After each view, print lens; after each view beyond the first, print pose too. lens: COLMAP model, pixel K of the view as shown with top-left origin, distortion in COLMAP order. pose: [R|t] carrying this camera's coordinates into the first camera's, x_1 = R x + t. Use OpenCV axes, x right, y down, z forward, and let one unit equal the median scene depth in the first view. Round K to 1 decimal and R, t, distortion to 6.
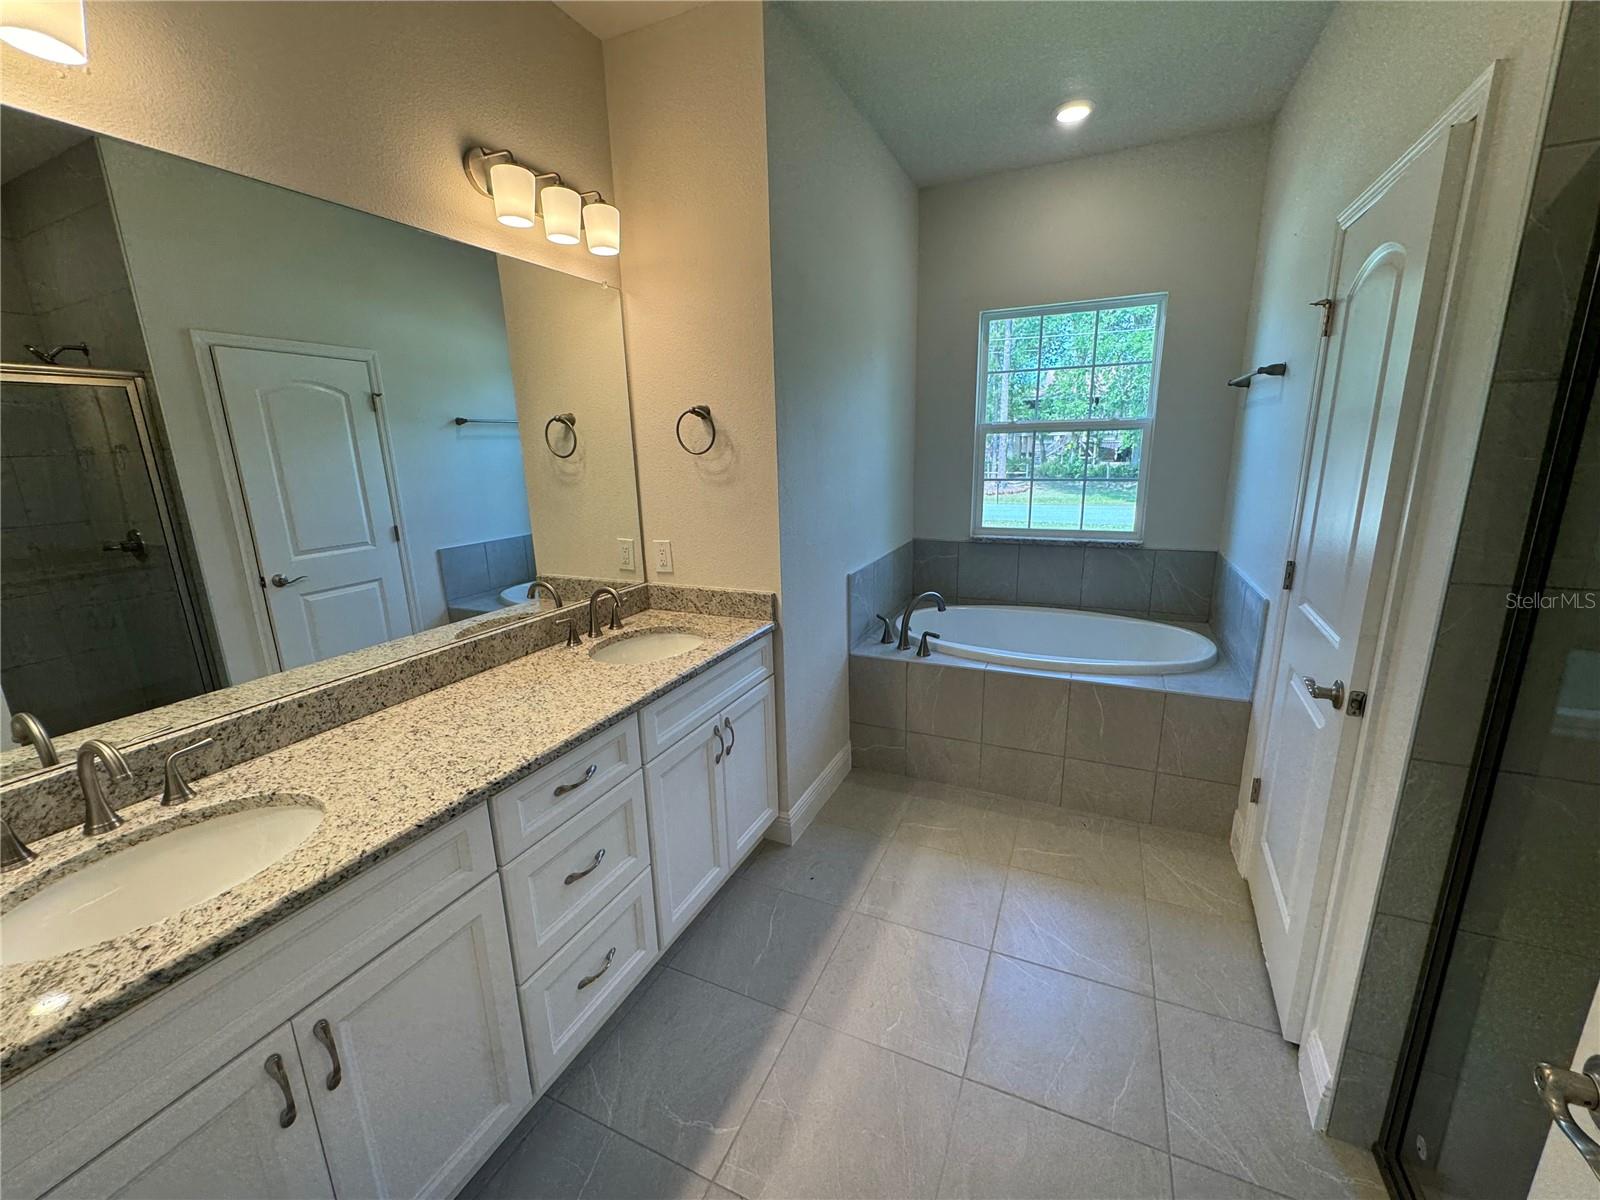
lens RADIAL K [[644.9, 0, 797.2], [0, 644.9, 613.1], [0, 0, 1]] dist [-0.003928, 0.000594]
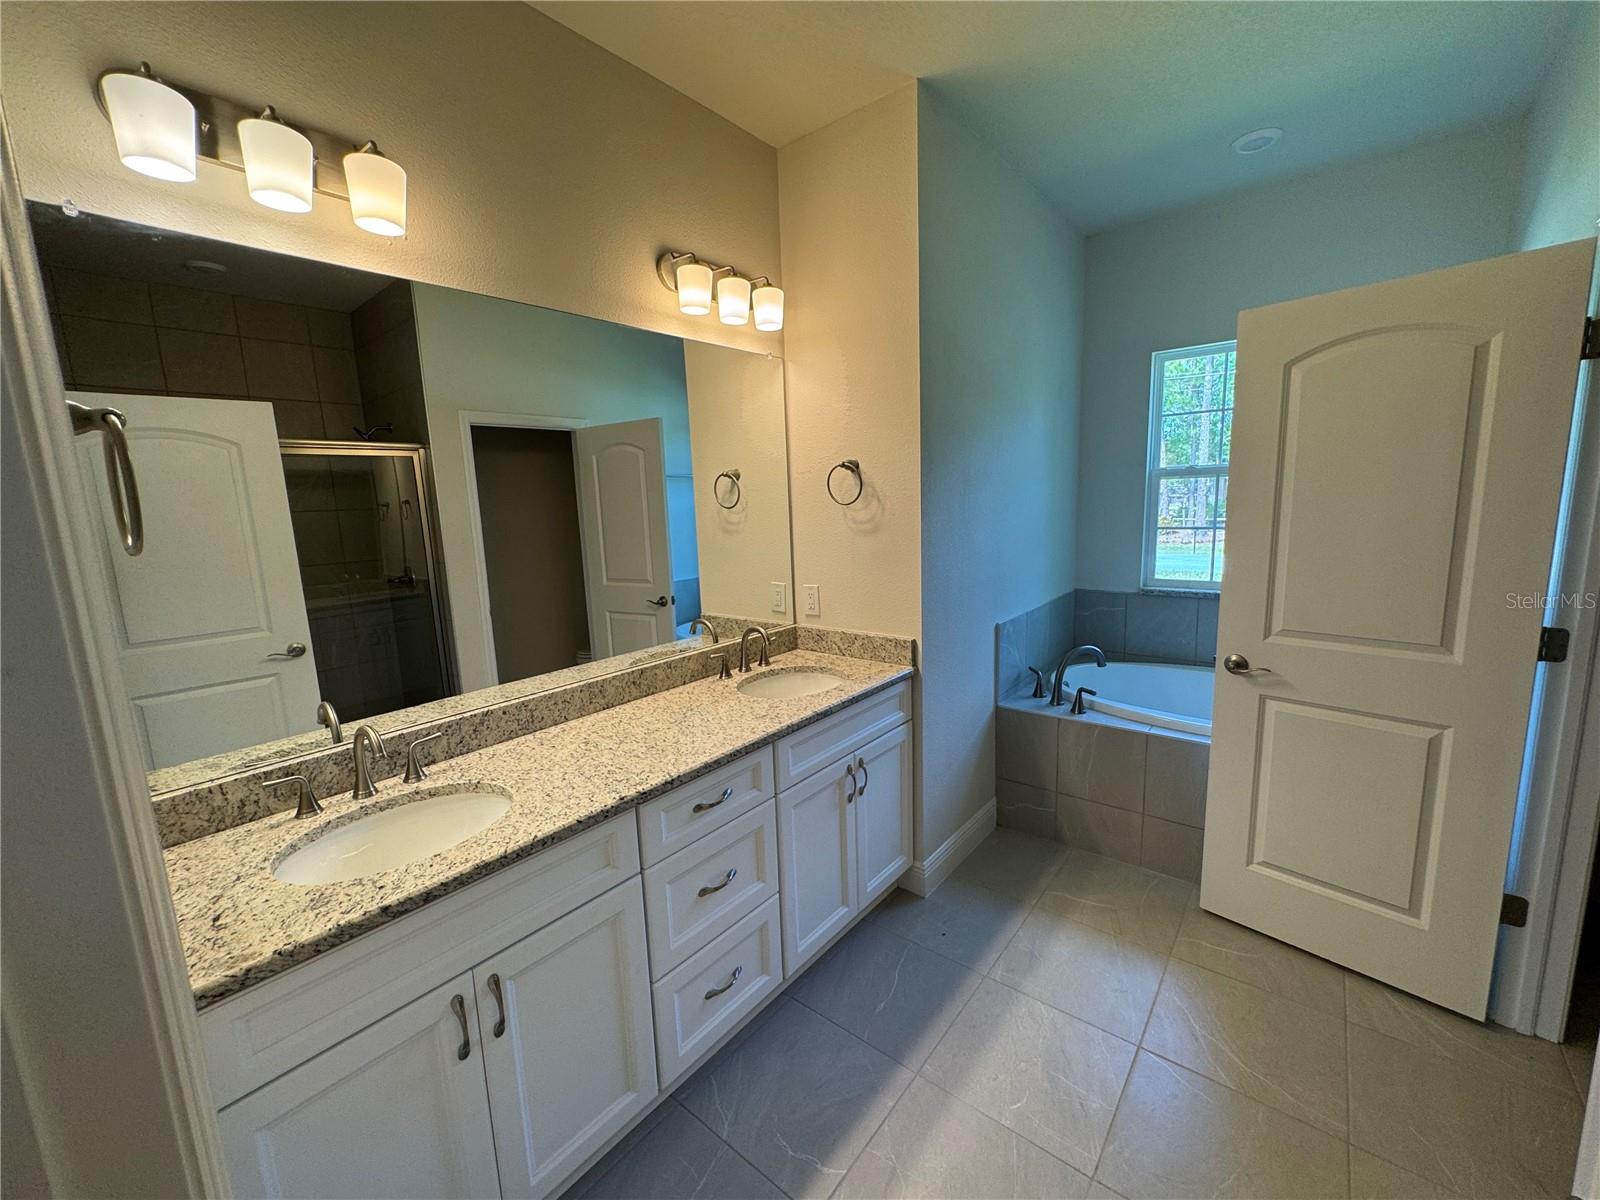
lens RADIAL K [[644.9, 0, 790.9], [0, 644.9, 615.6], [0, 0, 1]] dist [-0.003928, 0.000594]
pose [[0.965079, 0.035346, -0.259563, 0.048228], [-0.052663, 0.996804, -0.060067, 0.004208], [0.256610, 0.071638, 0.963856, -0.037897]]
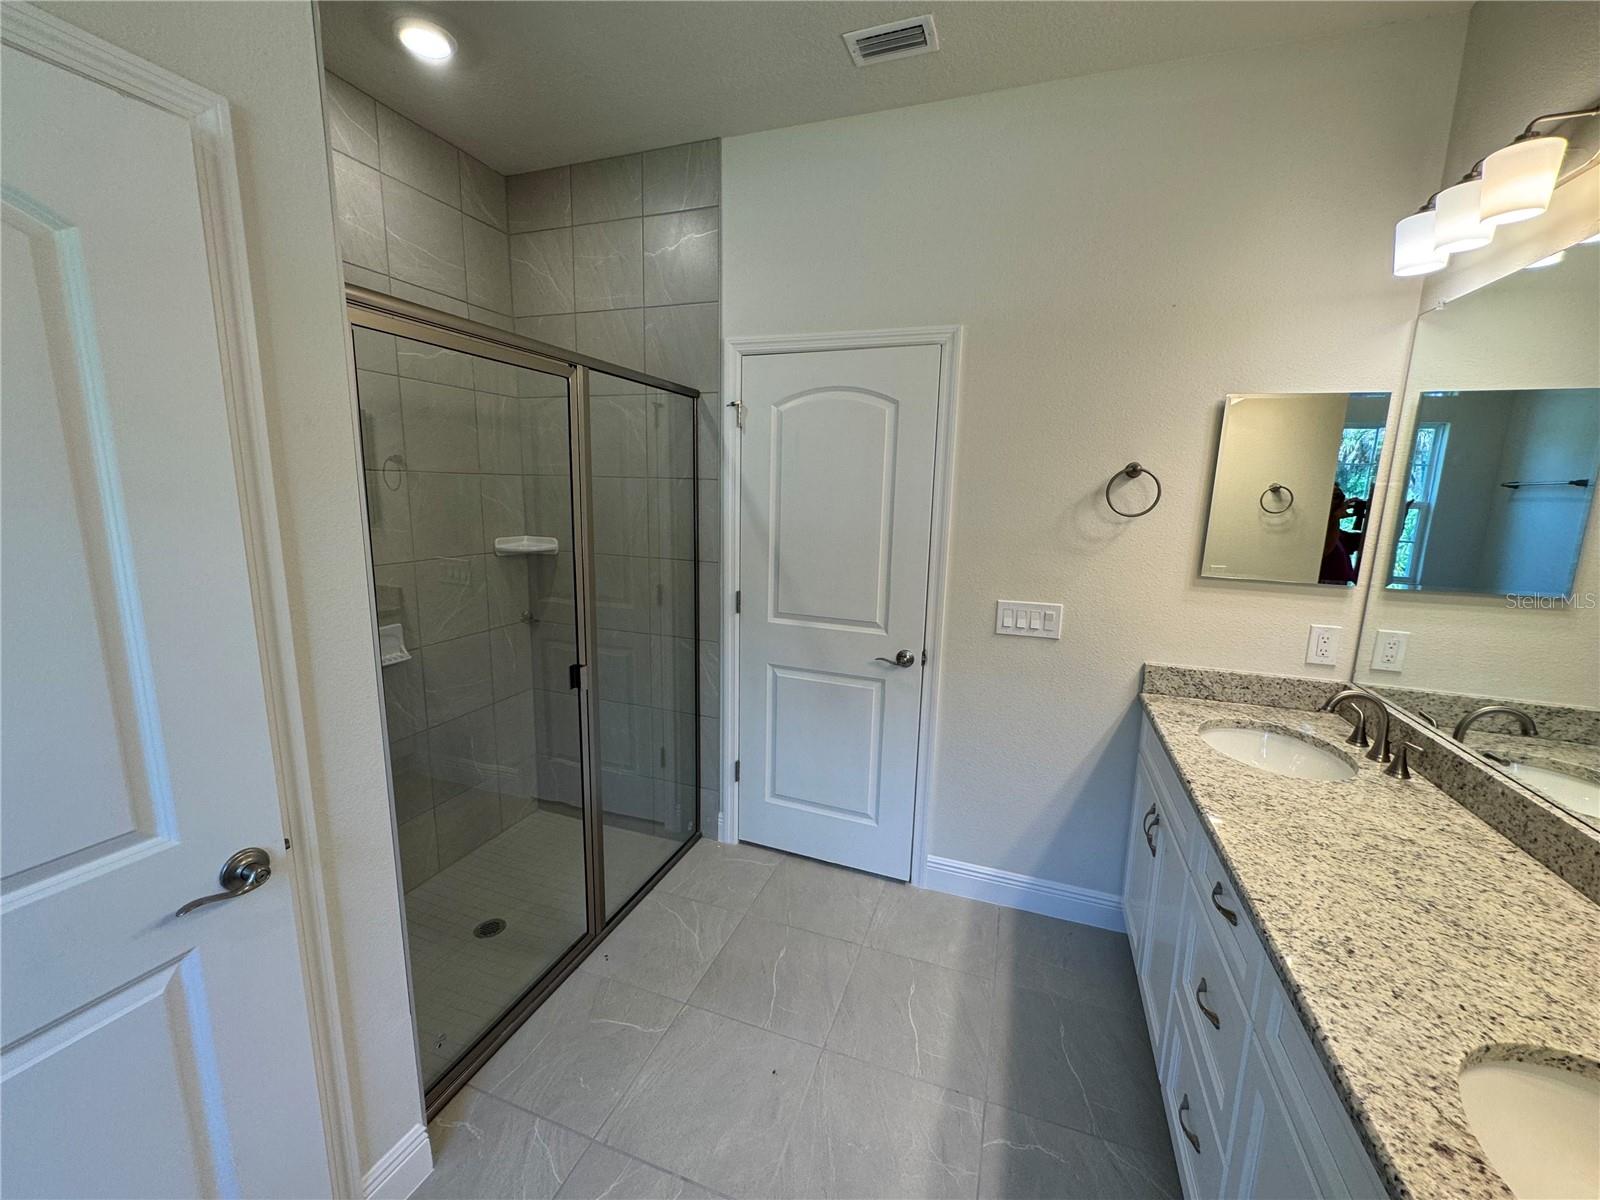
lens RADIAL K [[644.9, 0, 794.6], [0, 644.9, 594.6], [0, 0, 1]] dist [-0.003928, 0.000594]
pose [[-0.997978, 0.016006, -0.061505, 0.230603], [-0.010128, 0.915343, 0.402549, -0.383614], [0.062741, 0.402358, -0.913330, 1.347005]]
